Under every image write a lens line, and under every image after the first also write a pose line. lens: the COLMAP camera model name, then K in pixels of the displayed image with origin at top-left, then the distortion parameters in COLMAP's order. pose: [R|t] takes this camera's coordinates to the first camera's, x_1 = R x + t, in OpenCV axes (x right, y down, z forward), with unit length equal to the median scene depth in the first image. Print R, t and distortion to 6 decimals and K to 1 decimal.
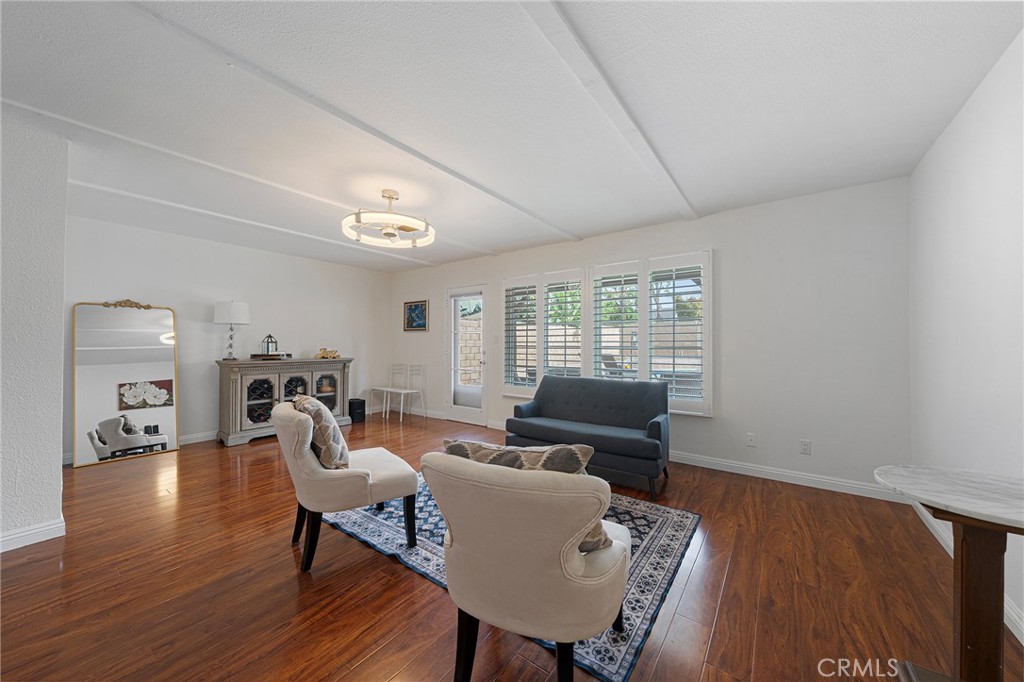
lens RADIAL K [[362.4, 0, 512.0], [0, 362.4, 341.0], [0, 0, 1]] dist [-0.001127, -0.000017]
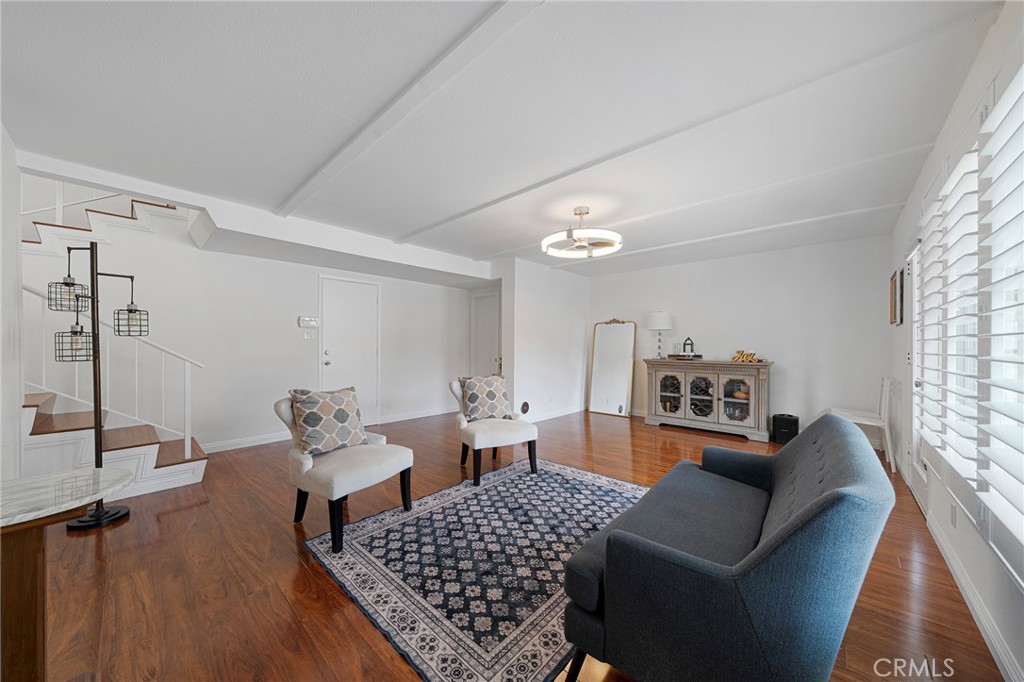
lens RADIAL K [[355.6, 0, 504.8], [0, 355.6, 345.4], [0, 0, 1]] dist [-0.002412, -0.000120]
pose [[-0.116099, -0.003068, -0.993233, 0.525753], [0.005851, 0.999976, -0.003773, 0.008254], [0.993220, -0.006249, -0.116079, 0.604561]]
